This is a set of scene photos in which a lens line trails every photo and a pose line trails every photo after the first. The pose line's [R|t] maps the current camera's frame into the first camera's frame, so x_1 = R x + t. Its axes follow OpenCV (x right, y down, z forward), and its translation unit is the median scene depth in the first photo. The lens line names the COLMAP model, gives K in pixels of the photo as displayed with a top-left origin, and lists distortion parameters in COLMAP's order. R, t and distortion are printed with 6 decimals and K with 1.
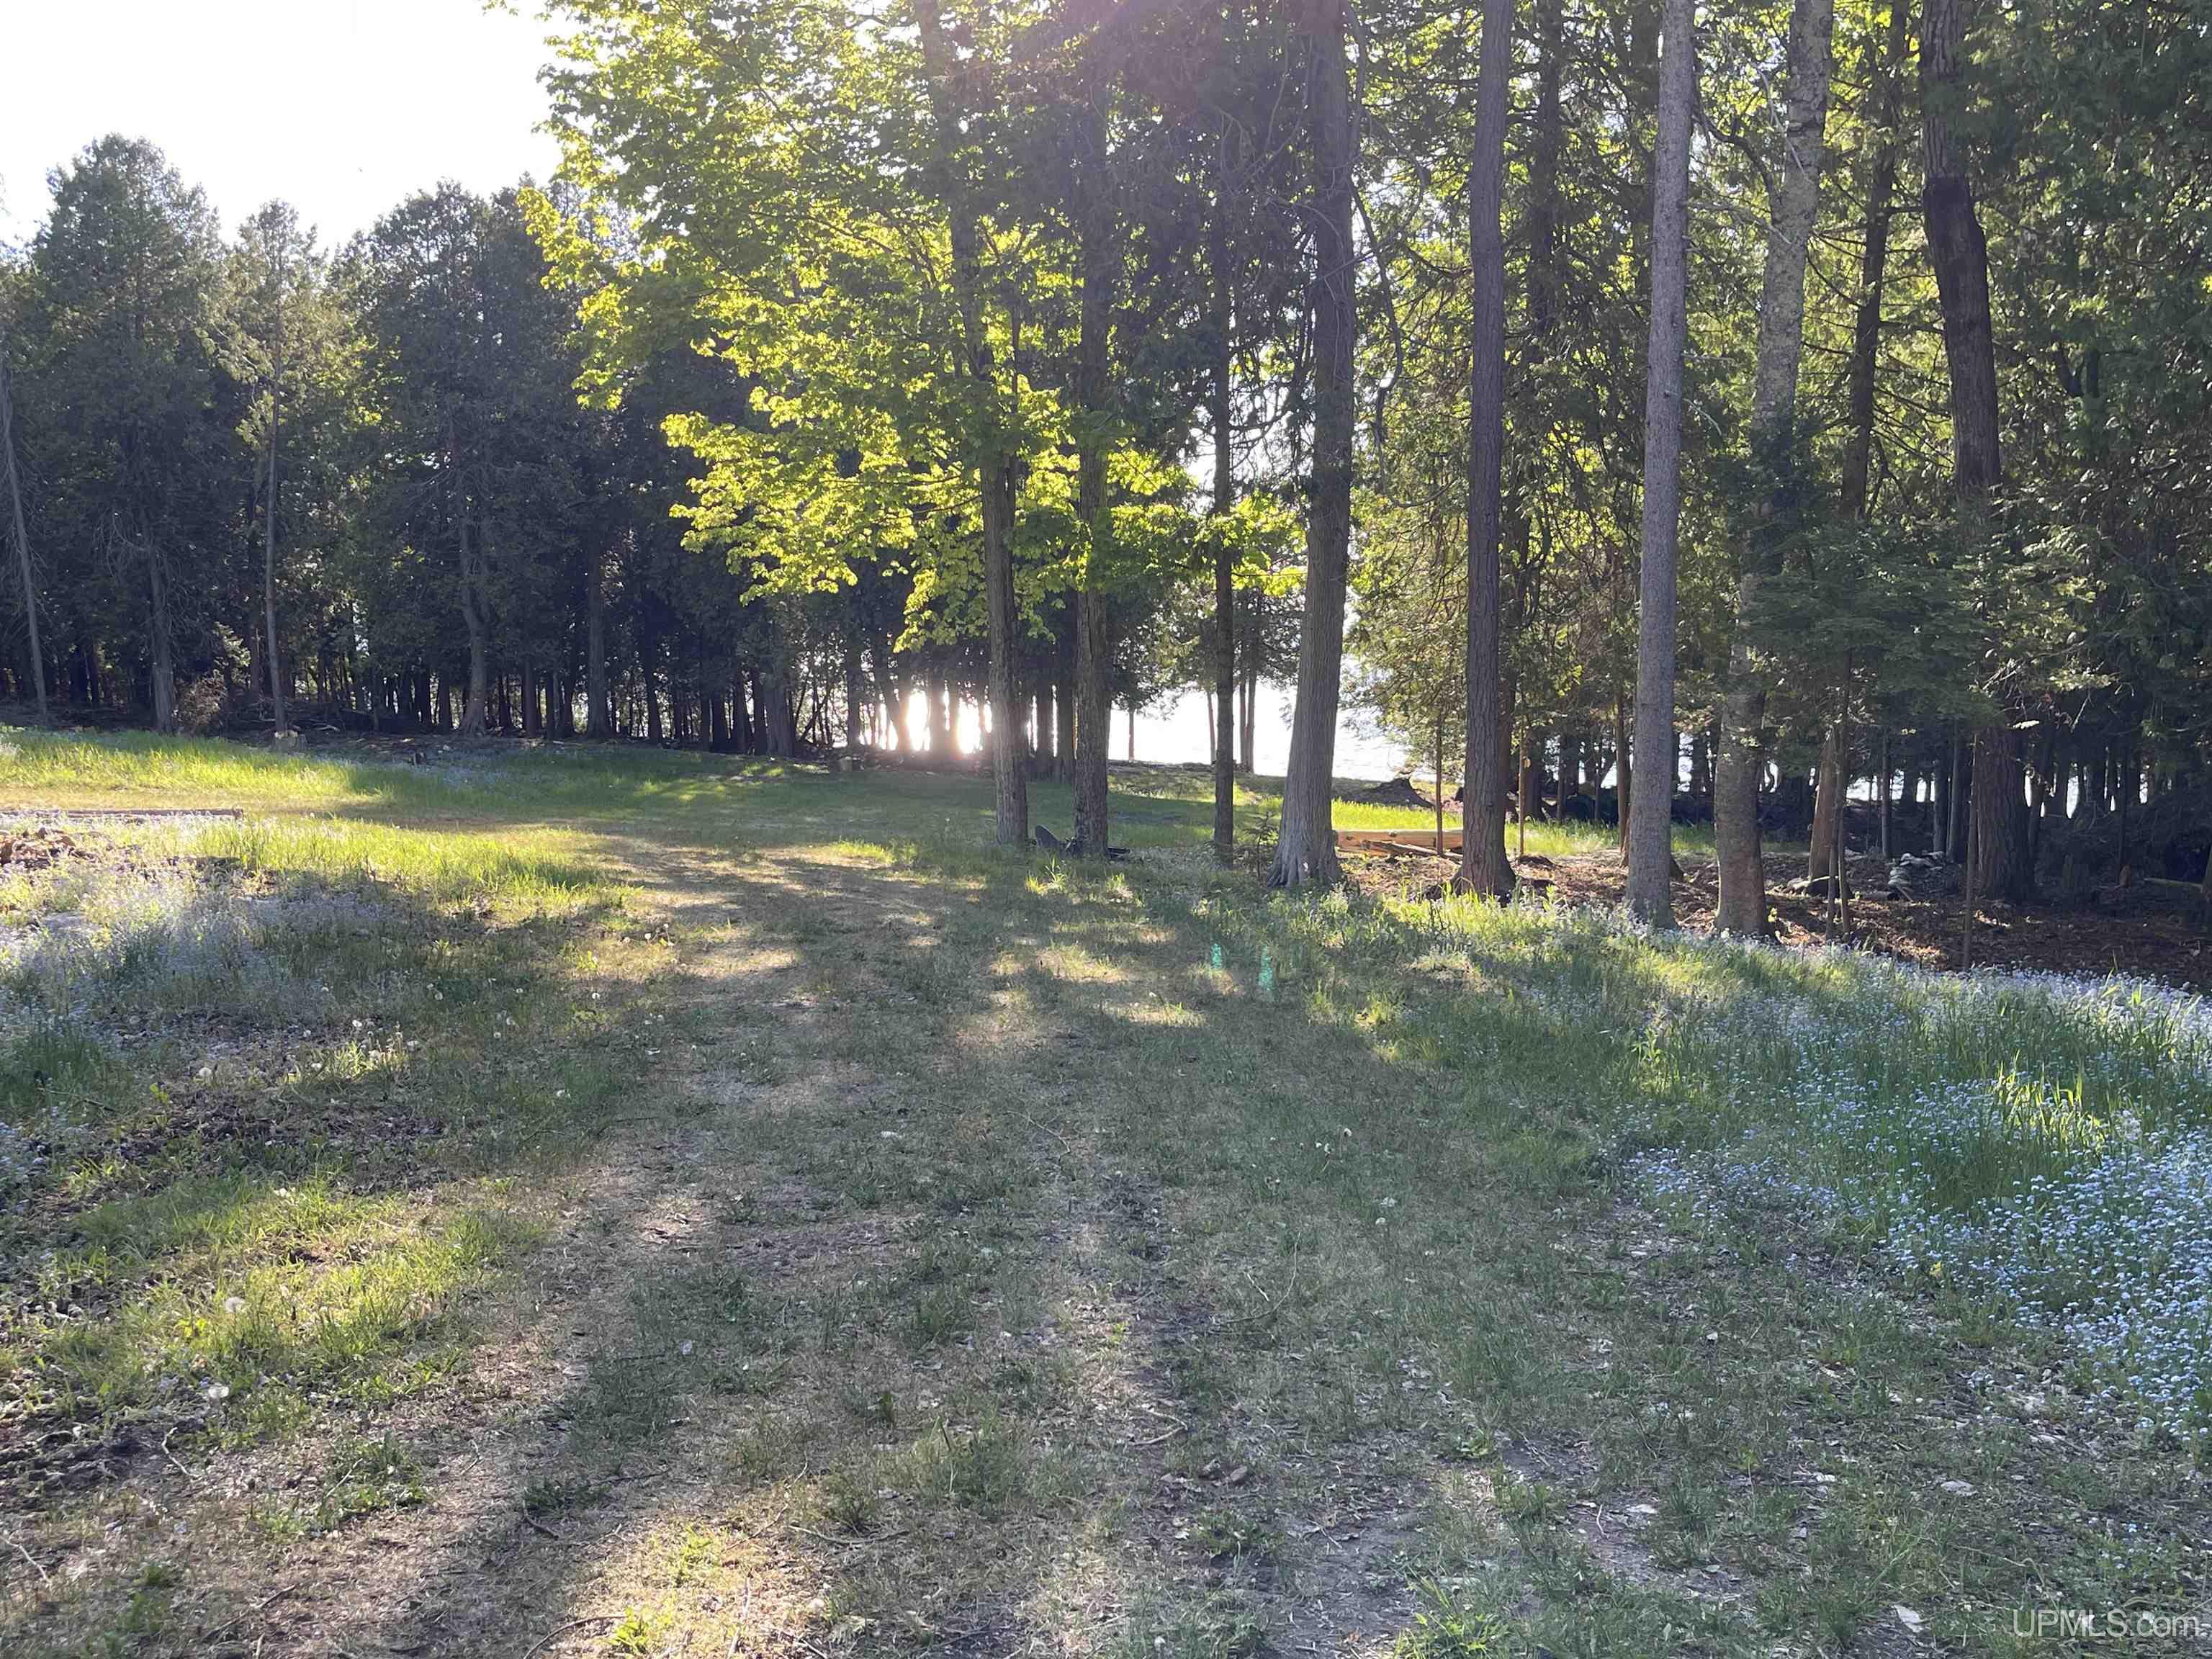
lens RADIAL K [[2031.5, 0, 1089.9], [0, 2031.5, 845.5], [0, 0, 1]] dist [0.035545, 0.000000]
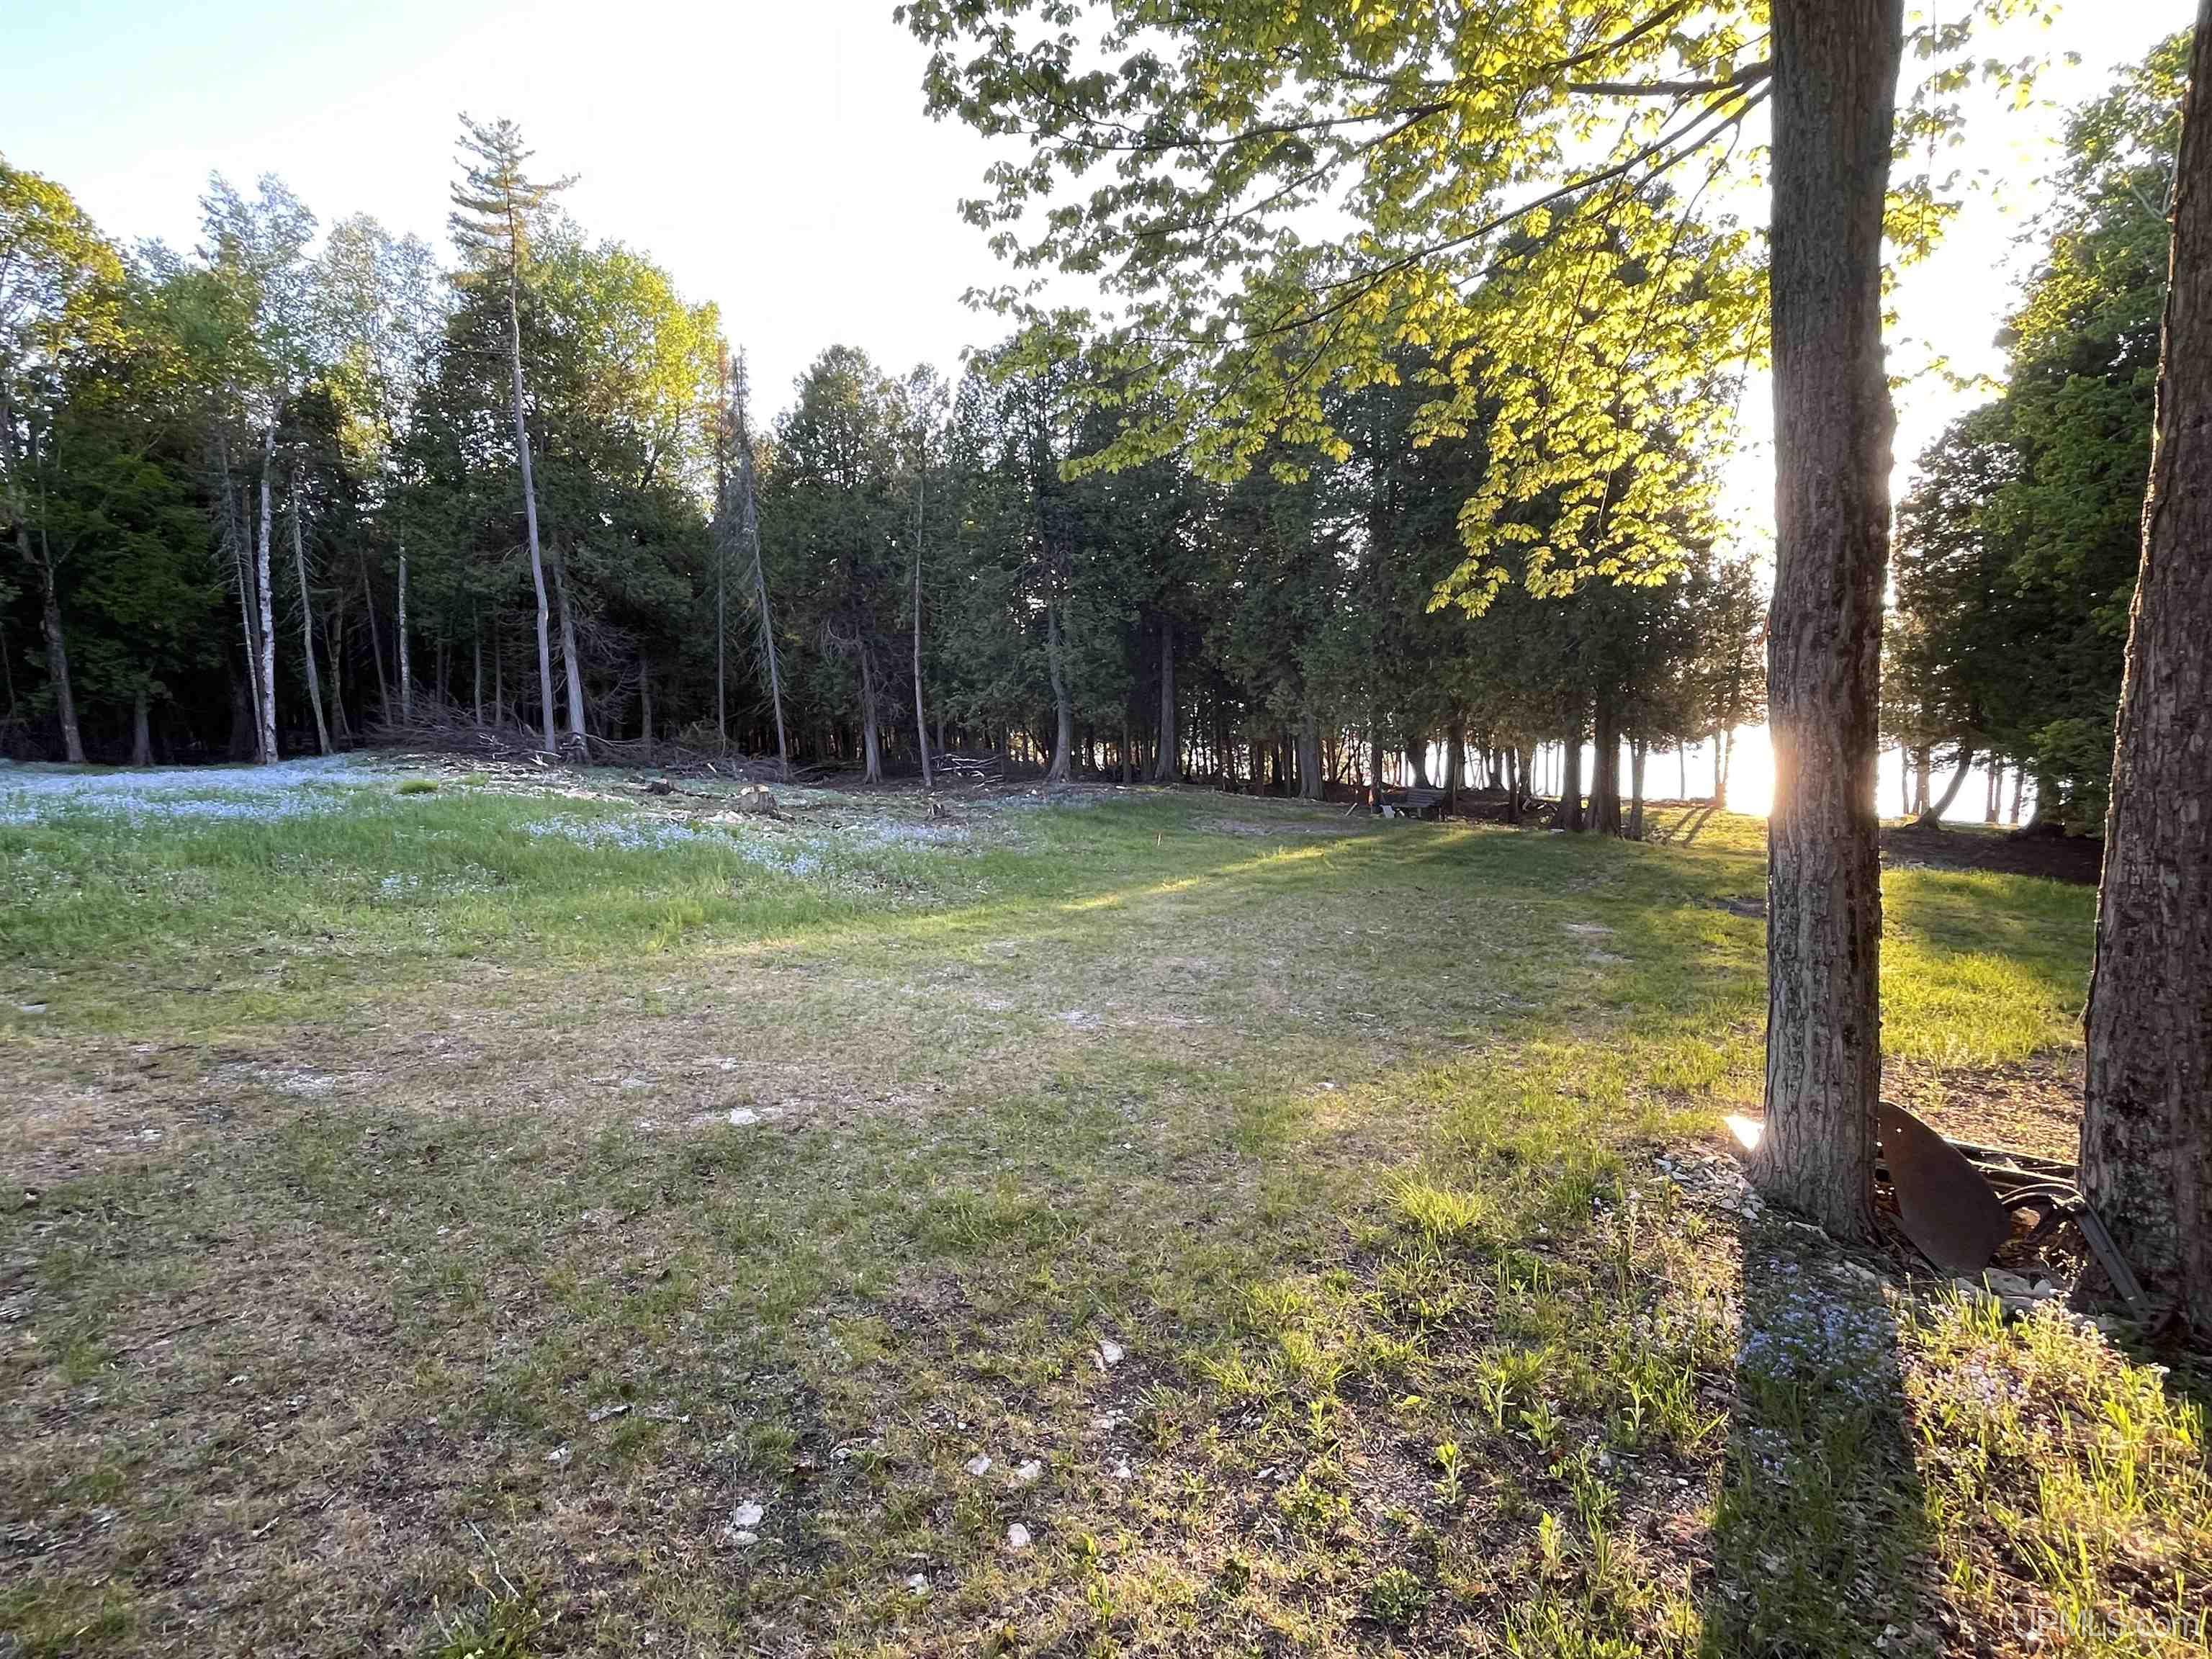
lens RADIAL K [[1108.8, 0, 1111.3], [0, 1108.8, 825.1], [0, 0, 1]] dist [0.004591, -0.001252]
pose [[0.936560, 0.011387, -0.350321, -0.043282], [-0.014222, 0.999884, -0.005522, -0.025245], [0.350218, 0.010154, 0.936613, 0.417817]]
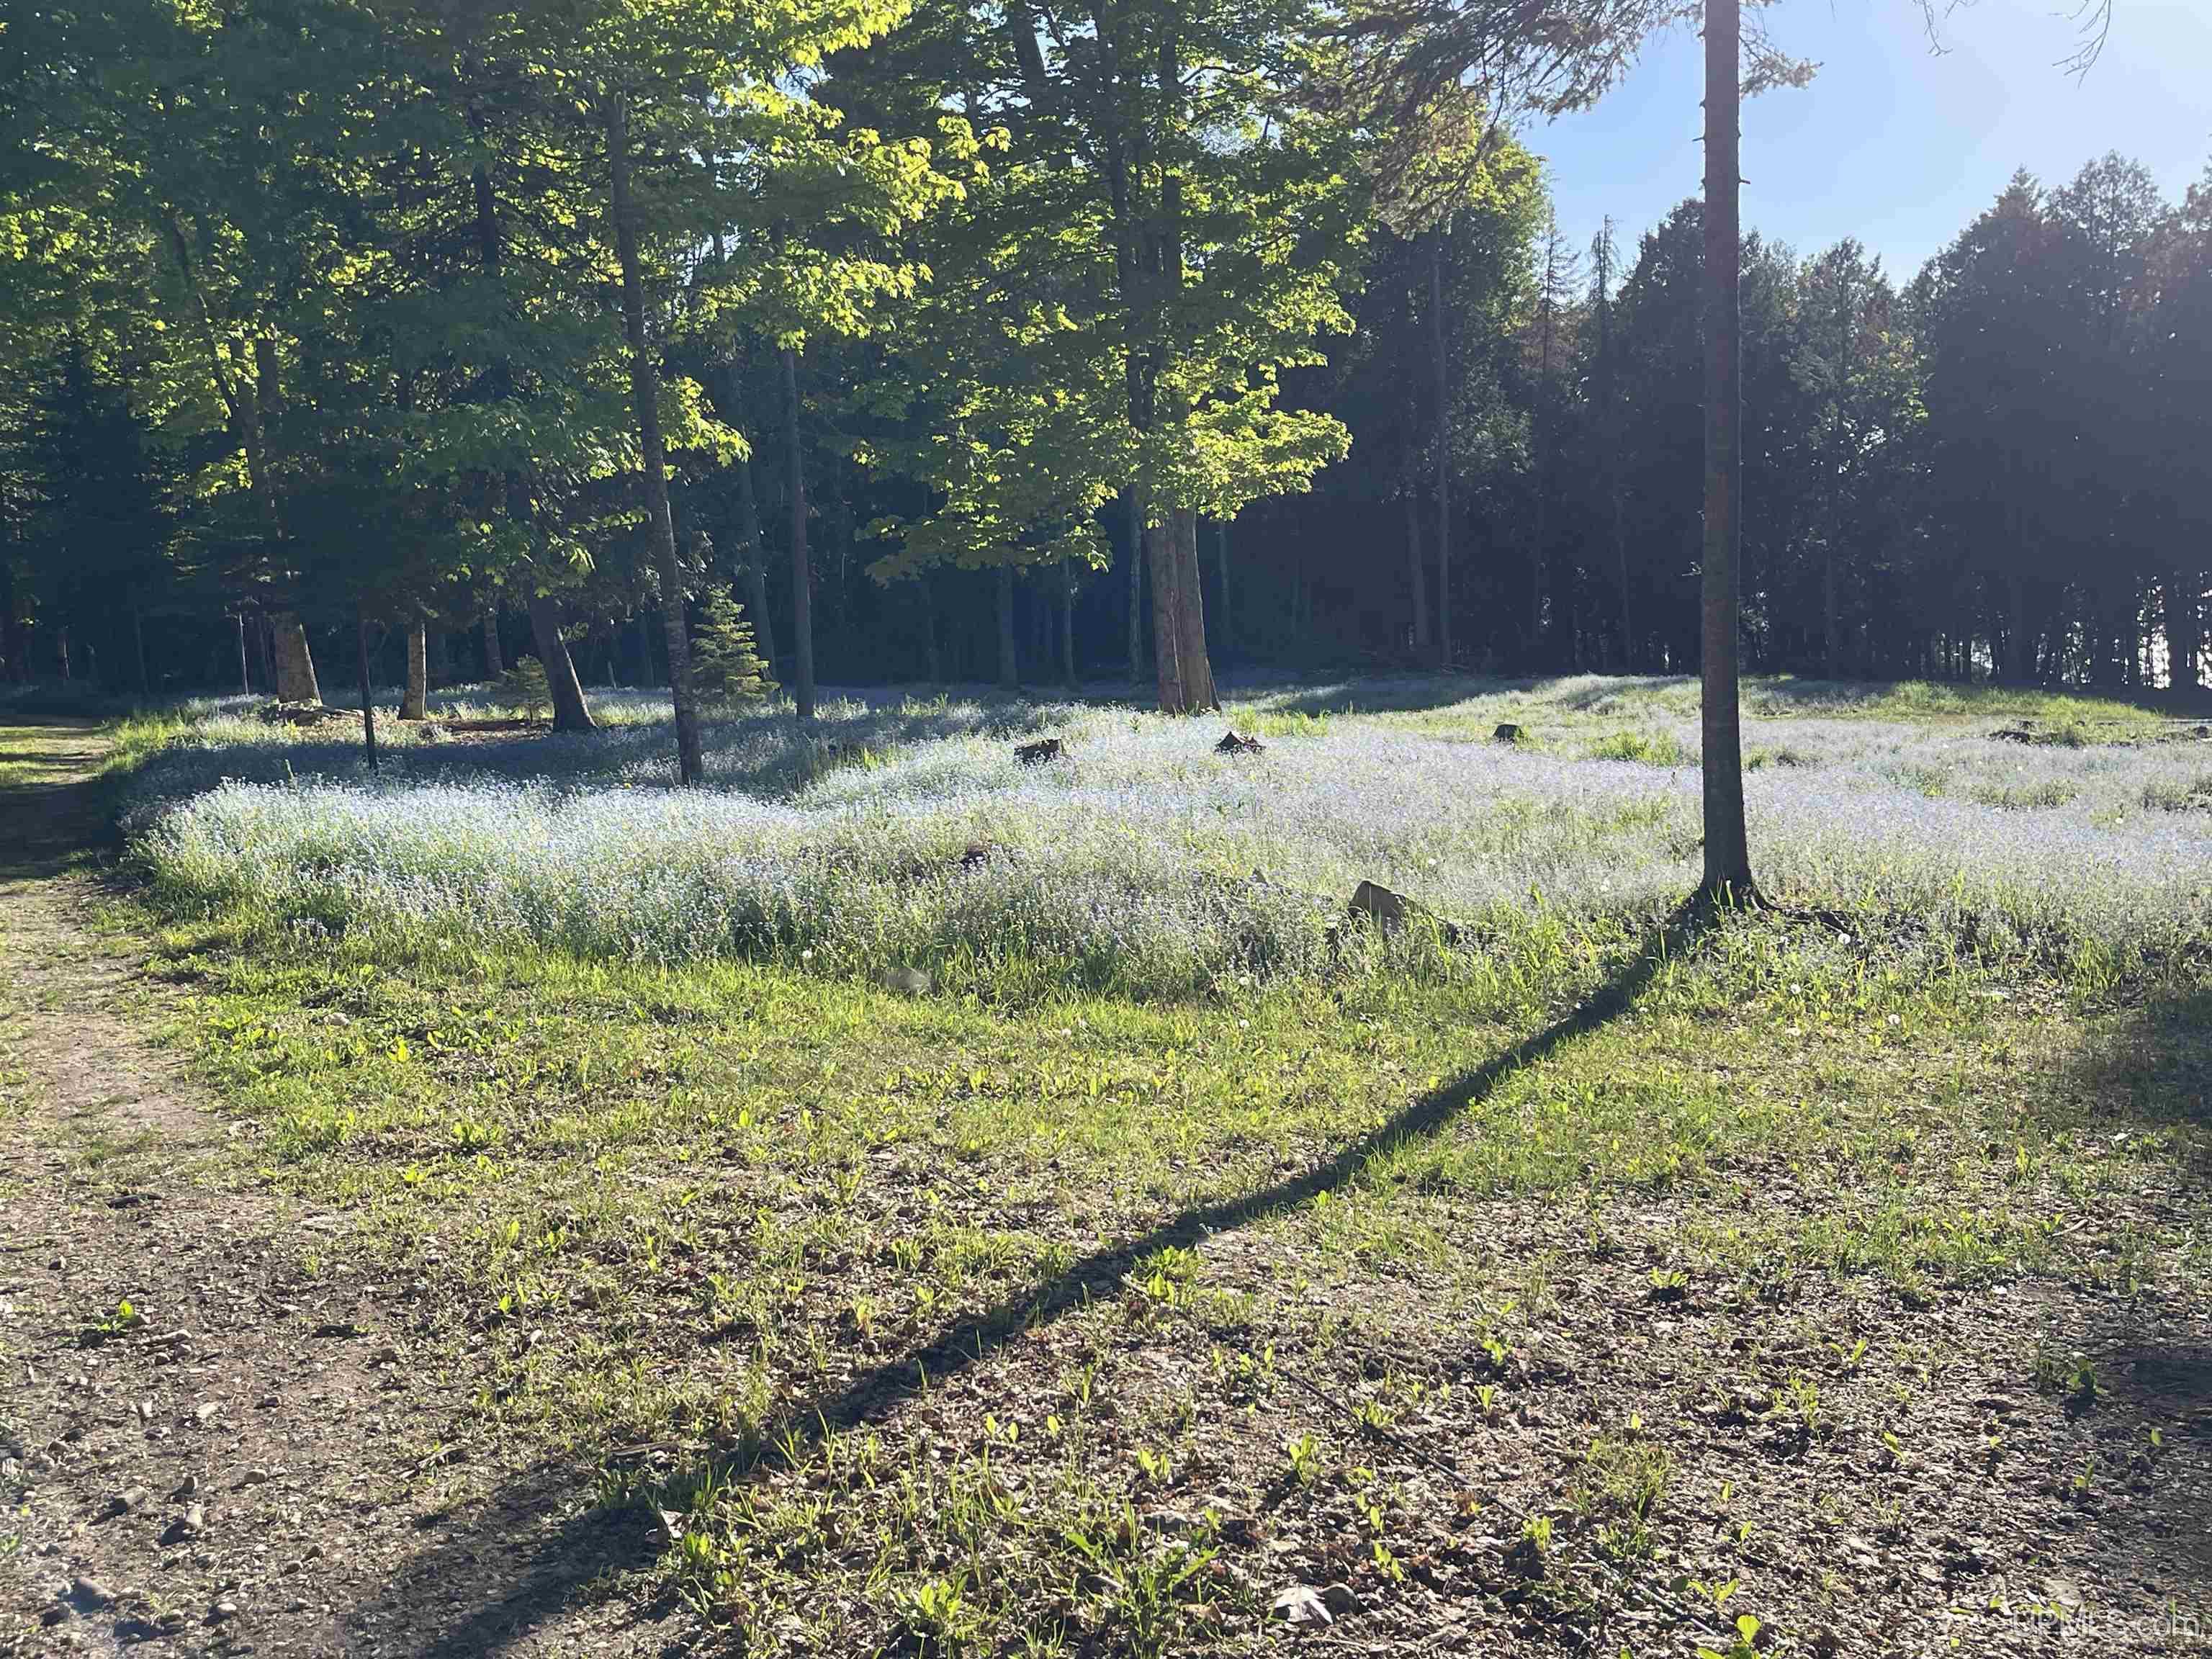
lens RADIAL K [[2195.1, 0, 1117.1], [0, 2195.1, 848.3], [0, 0, 1]] dist [0.022701, 0.000000]
pose [[0.861164, 0.013496, -0.508148, -0.109895], [-0.005141, 0.999828, 0.017843, 0.020652], [0.508302, -0.012753, 0.861085, -0.342152]]
